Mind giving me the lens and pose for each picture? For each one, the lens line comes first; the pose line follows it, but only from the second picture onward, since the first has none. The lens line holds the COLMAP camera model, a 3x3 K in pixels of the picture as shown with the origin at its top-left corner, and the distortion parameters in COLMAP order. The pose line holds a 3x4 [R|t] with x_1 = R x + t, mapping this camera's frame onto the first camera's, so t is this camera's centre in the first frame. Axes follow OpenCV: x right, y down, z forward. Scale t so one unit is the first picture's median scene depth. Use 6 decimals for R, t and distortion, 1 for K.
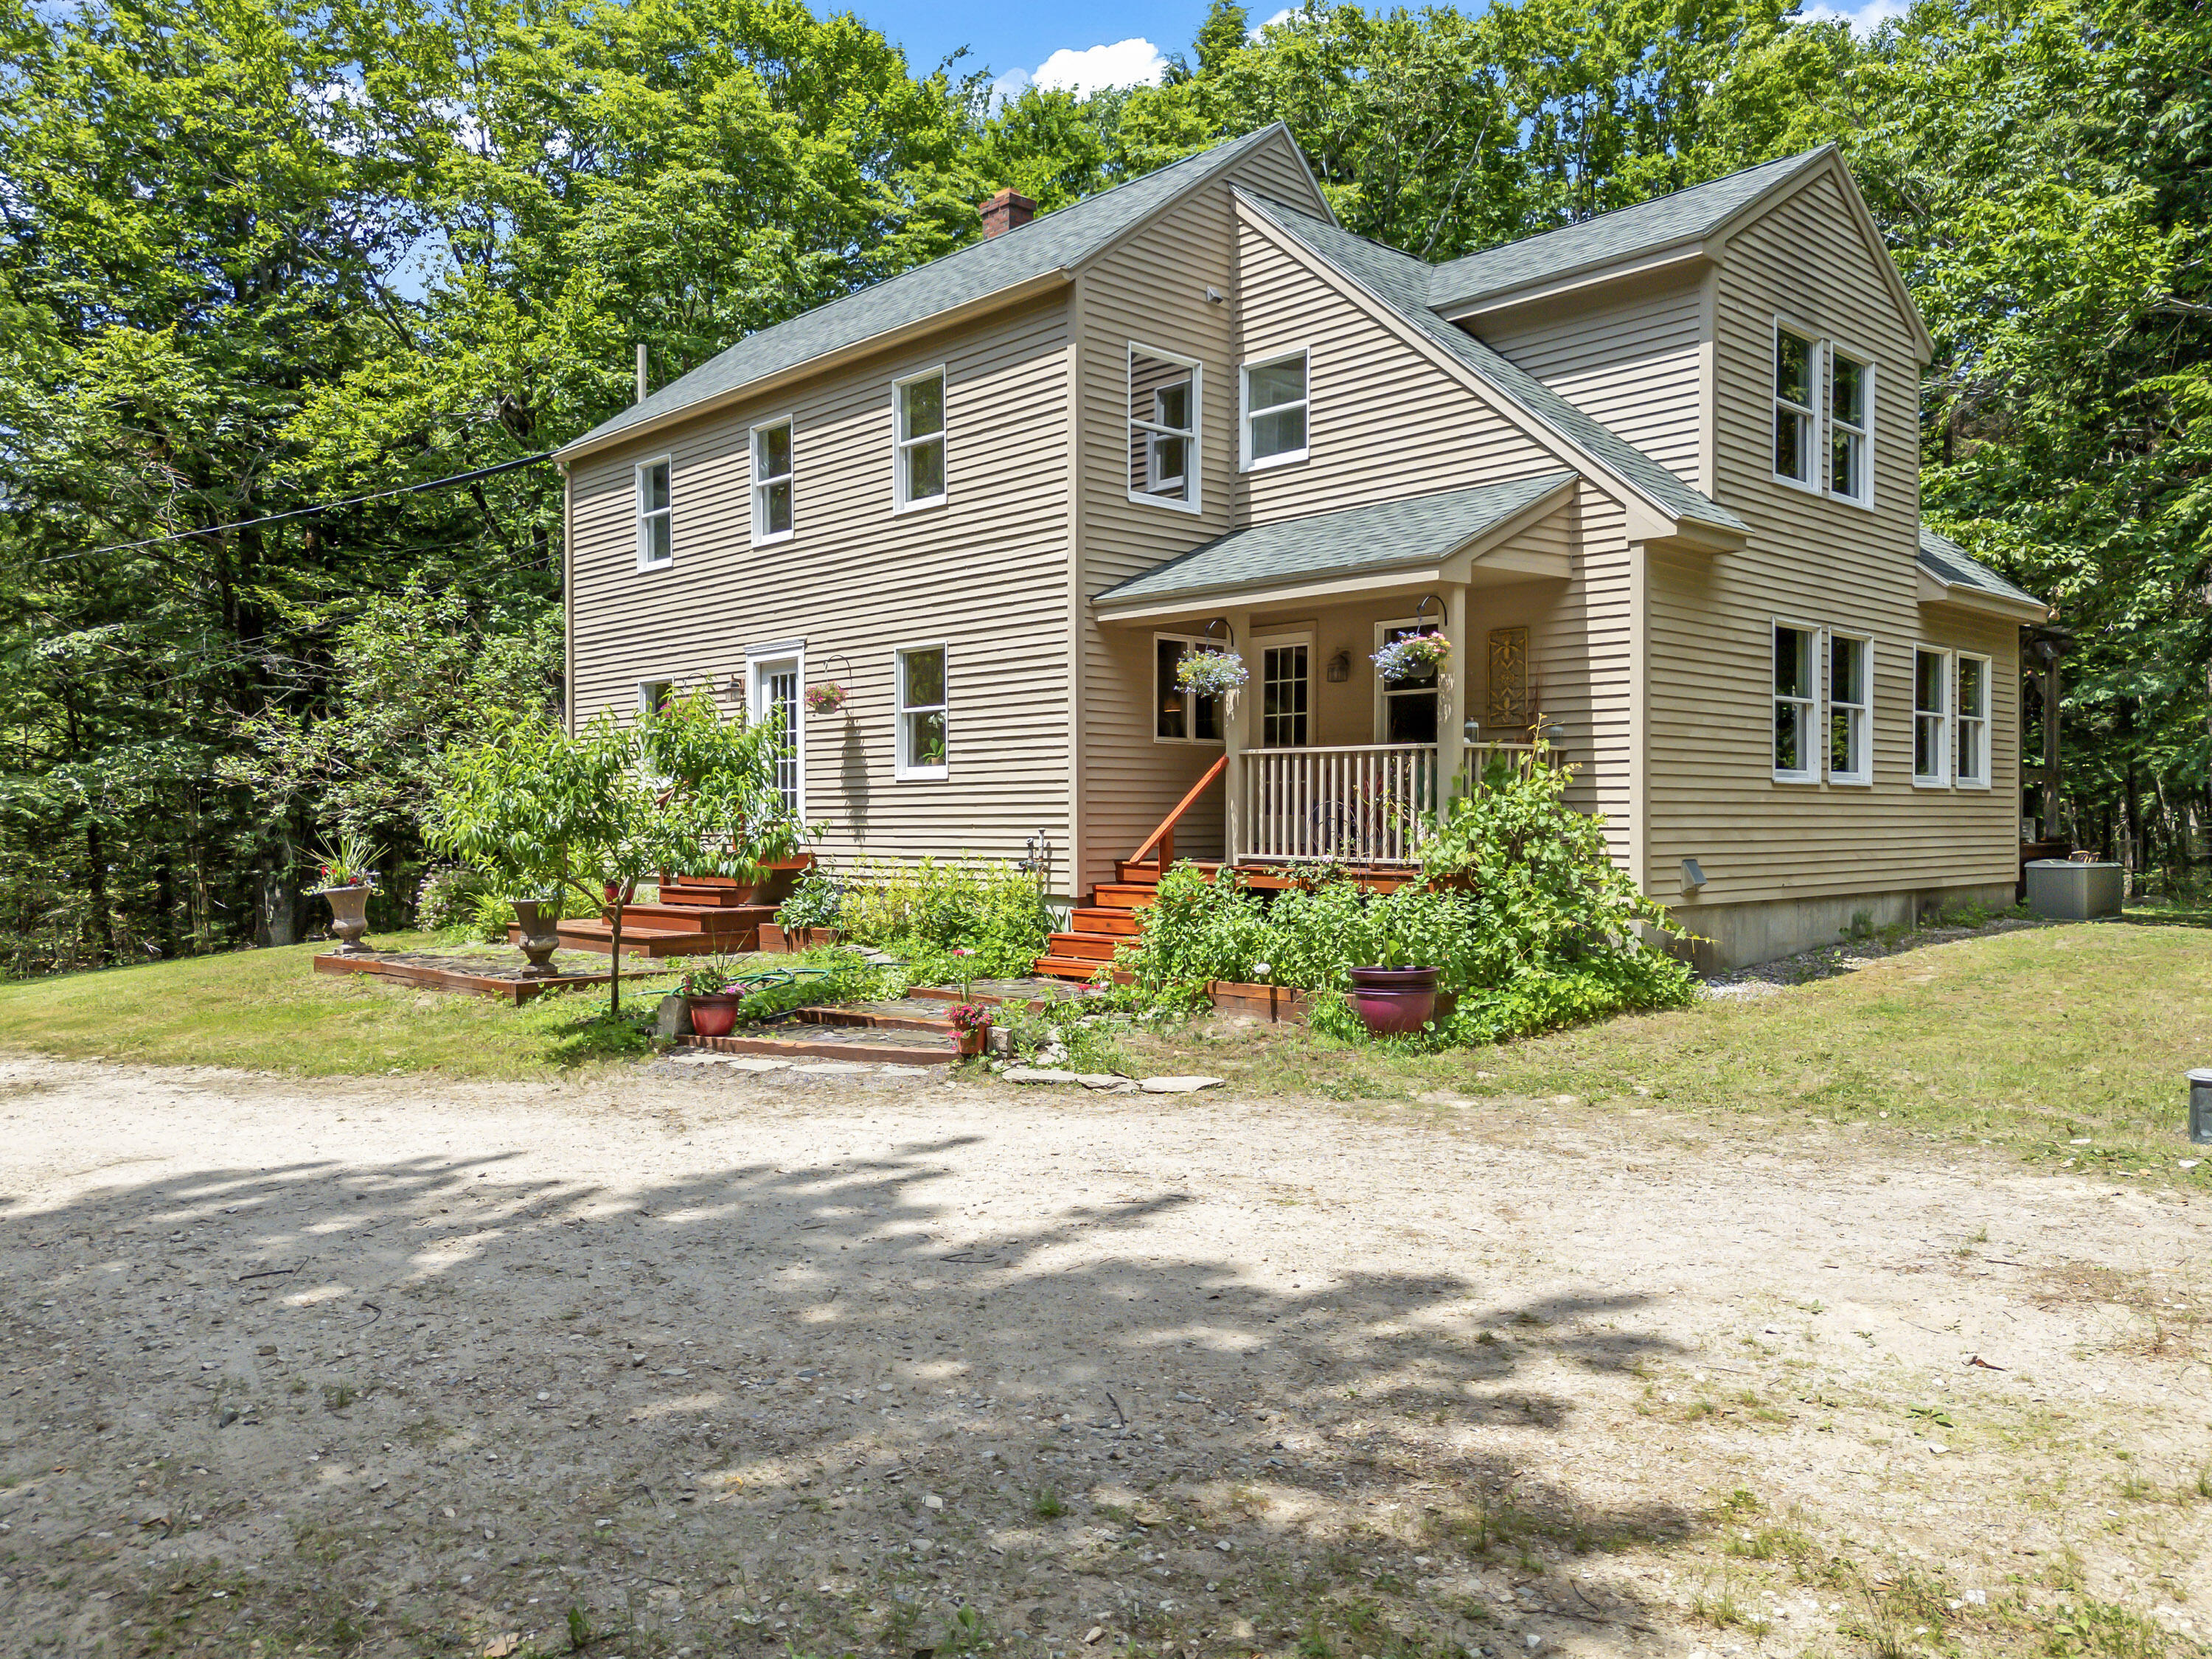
lens RADIAL K [[1646.4, 0, 1101.4], [0, 1646.4, 780.5], [0, 0, 1]] dist [0.005361, -0.000851]
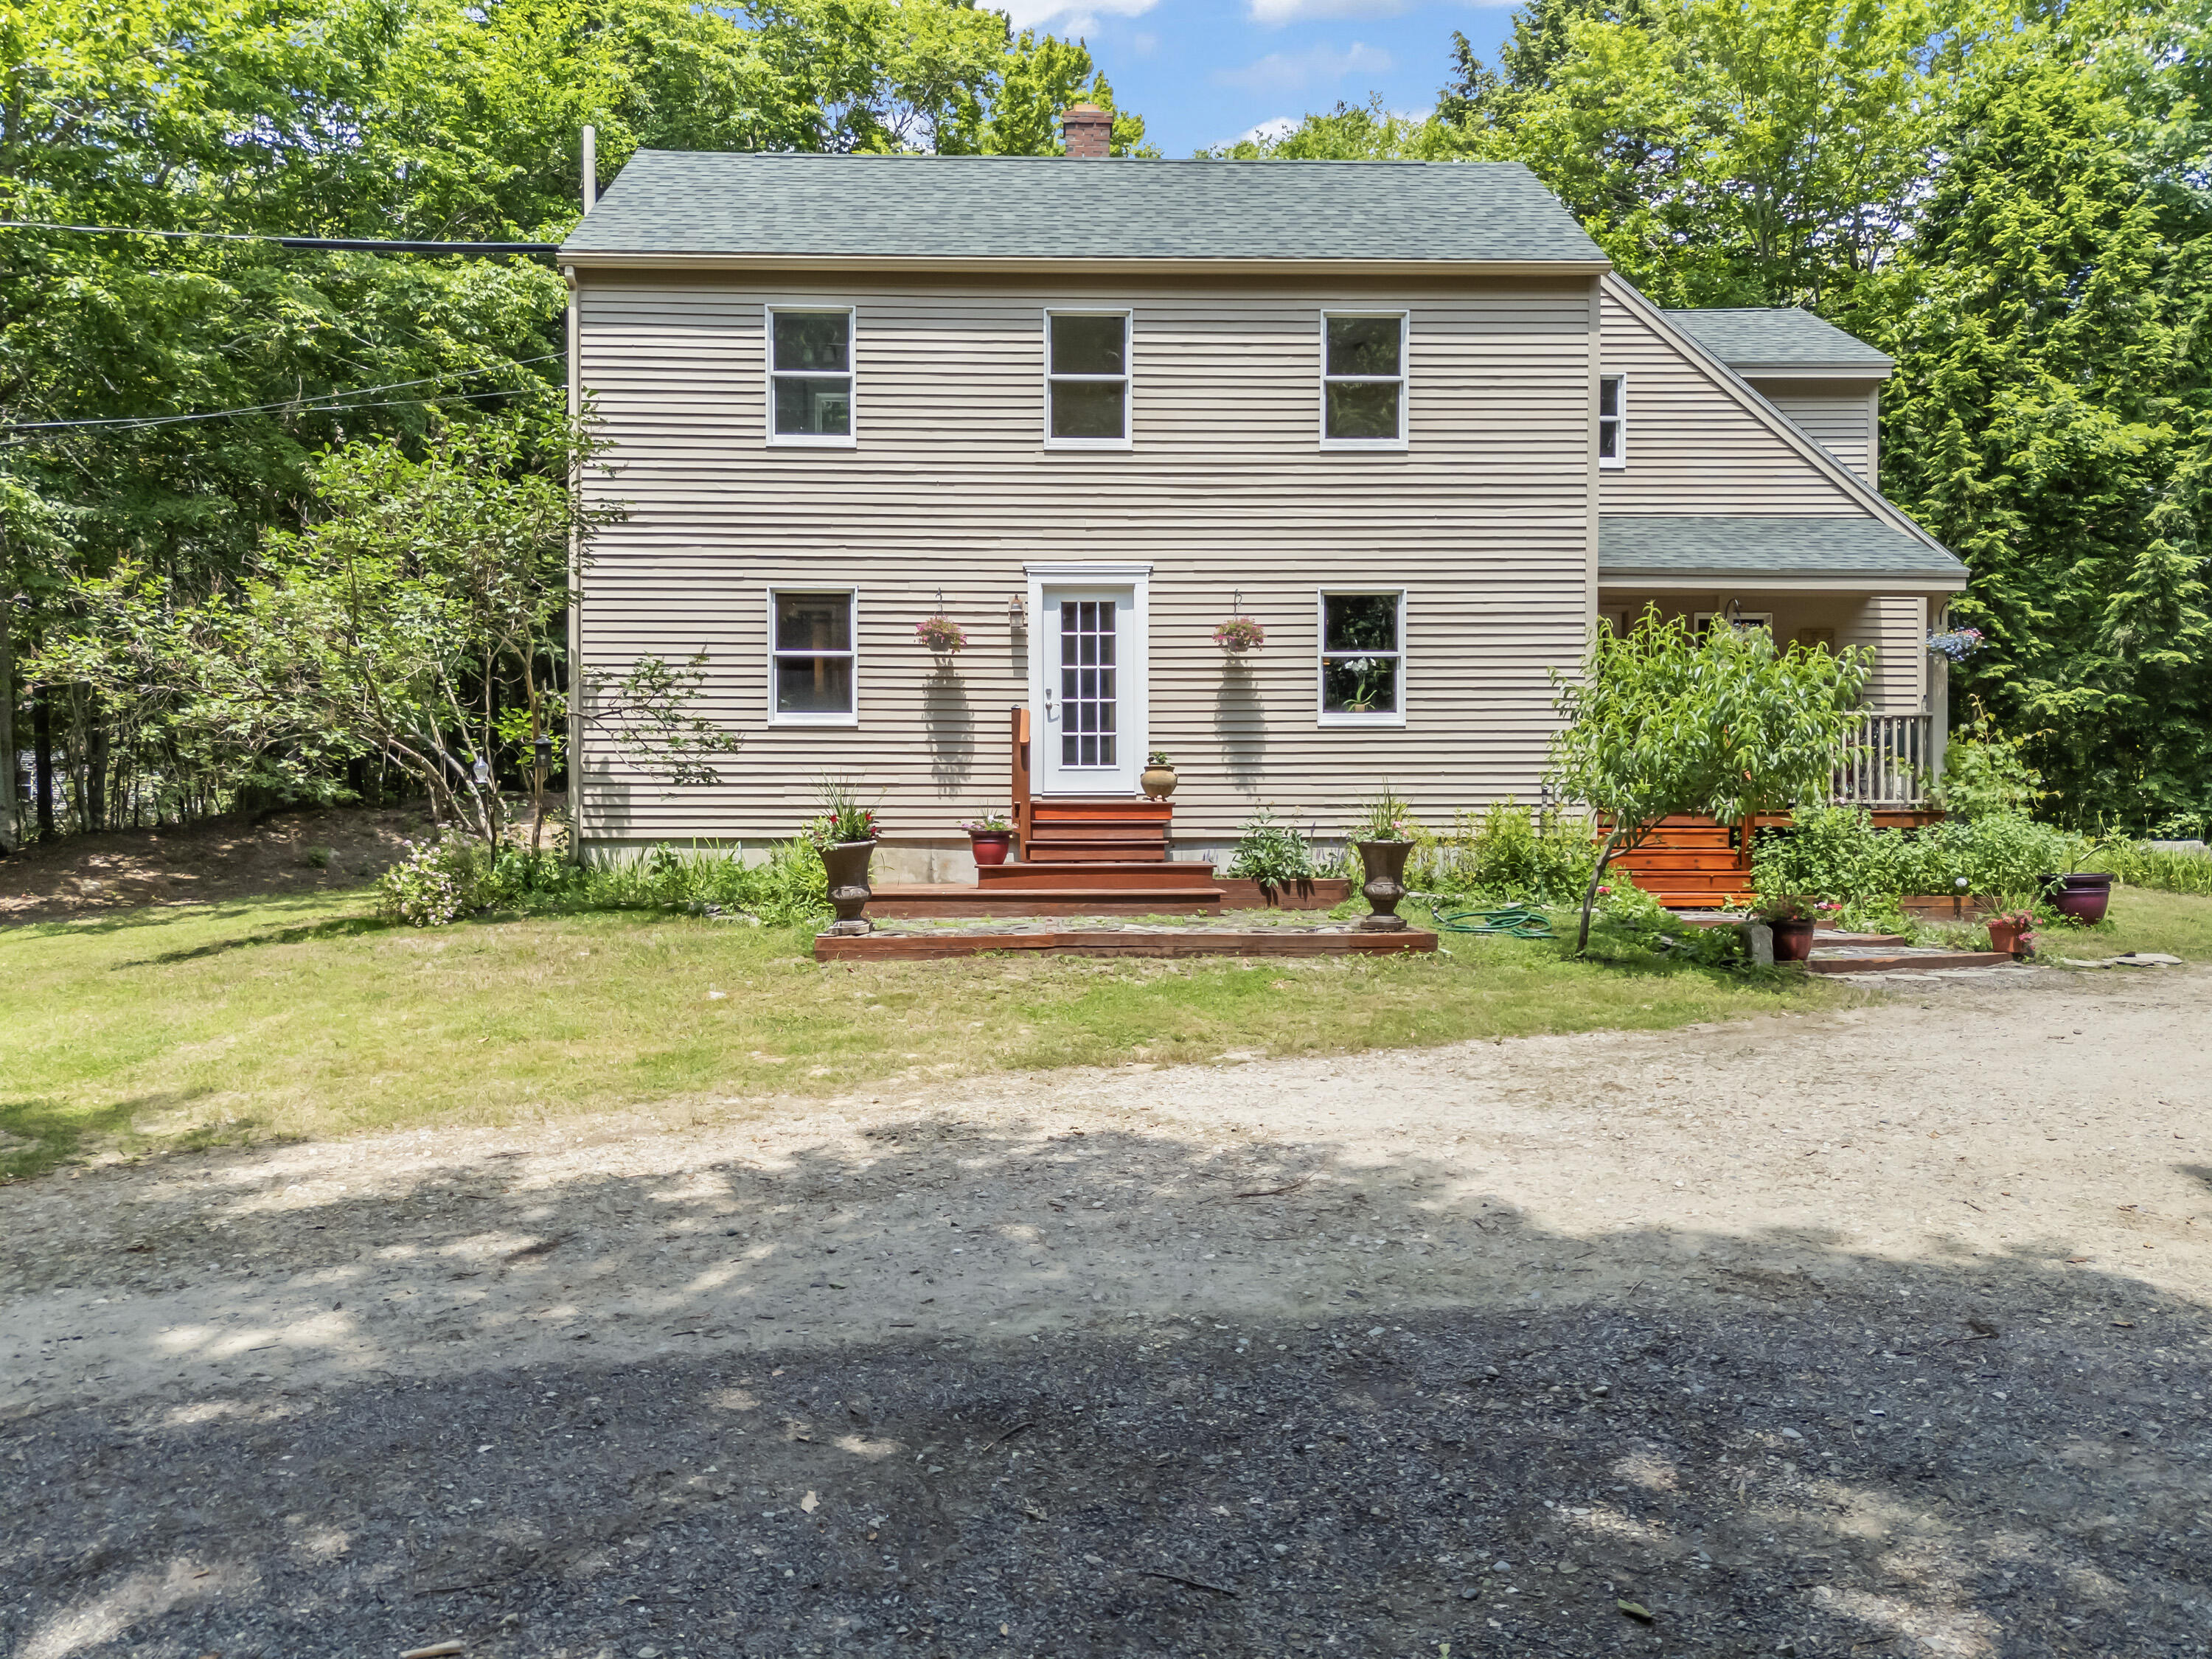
lens RADIAL K [[1555.3, 0, 1106.0], [0, 1555.3, 829.5], [0, 0, 1]] dist [0.012416, 0.001106]
pose [[0.679784, -0.013978, 0.733279, -0.850228], [-0.022316, 0.998961, 0.039731, 0.025842], [-0.733073, -0.043372, 0.678766, 0.450767]]
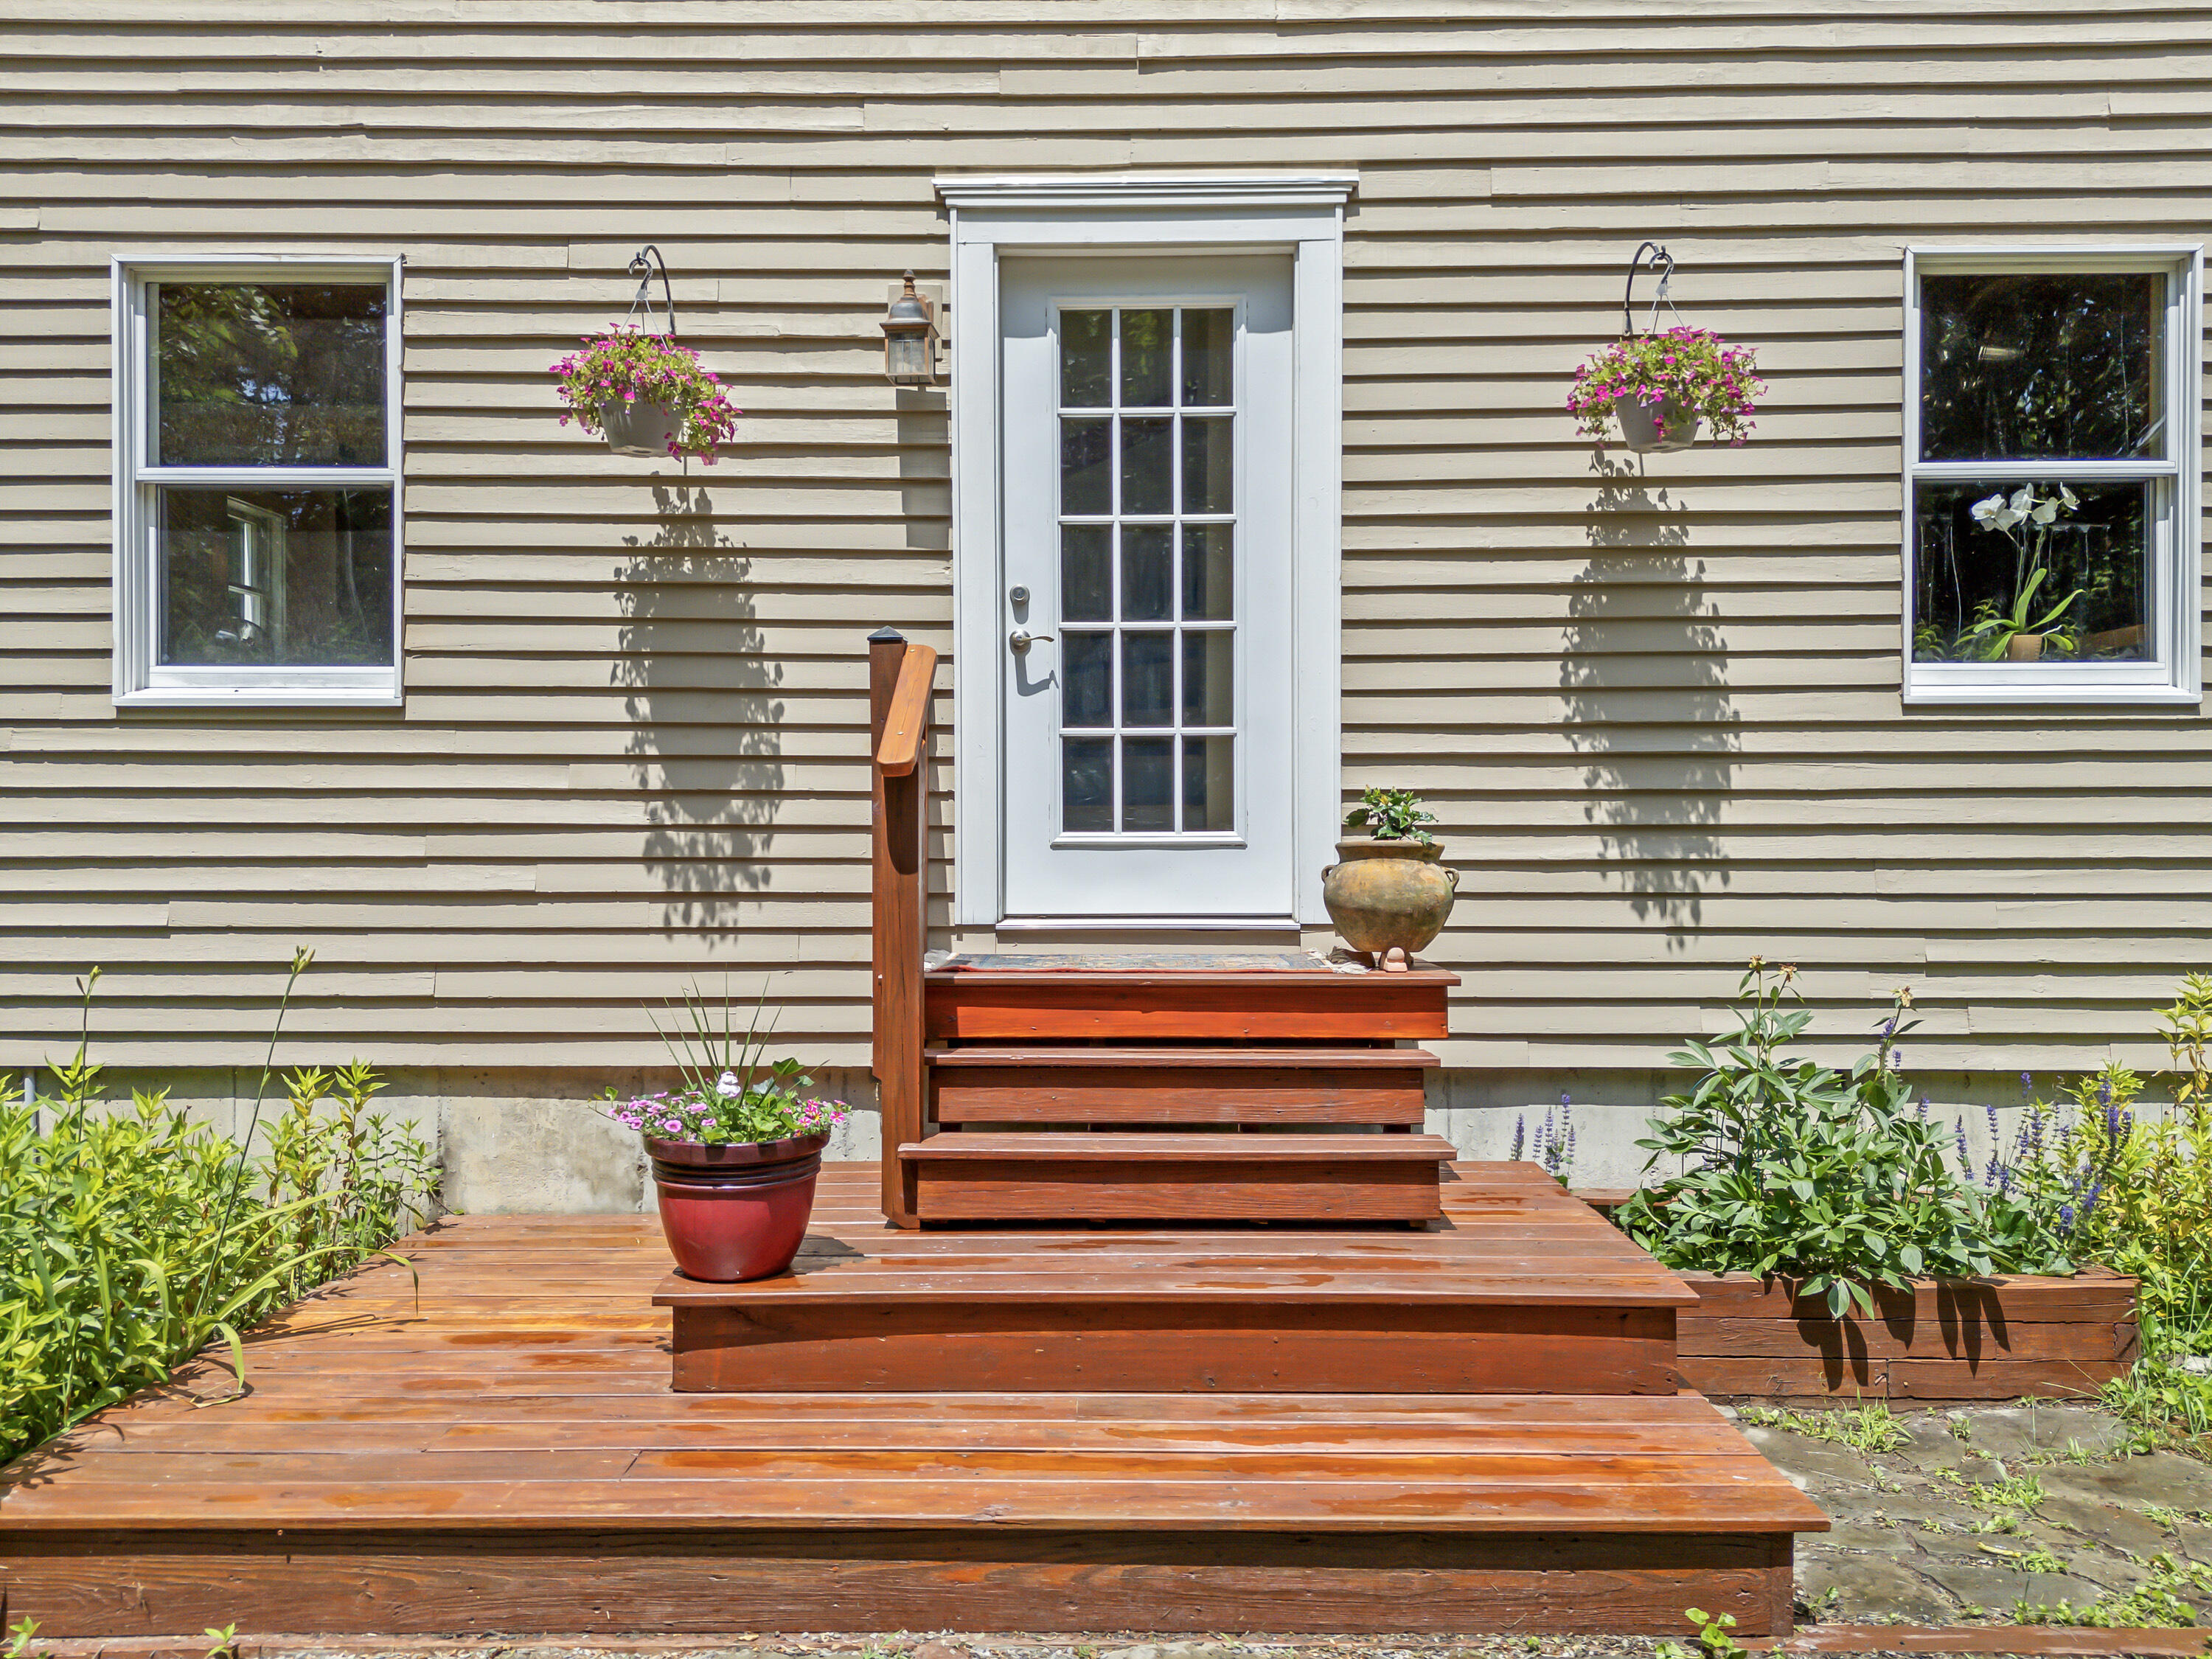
lens RADIAL K [[1646.4, 0, 1101.4], [0, 1646.4, 780.5], [0, 0, 1]] dist [0.005361, -0.000851]
pose [[0.707794, 0.005198, 0.706400, -0.417495], [-0.021813, 0.999657, 0.014499, 0.011548], [-0.706082, -0.025671, 0.707665, 0.861591]]
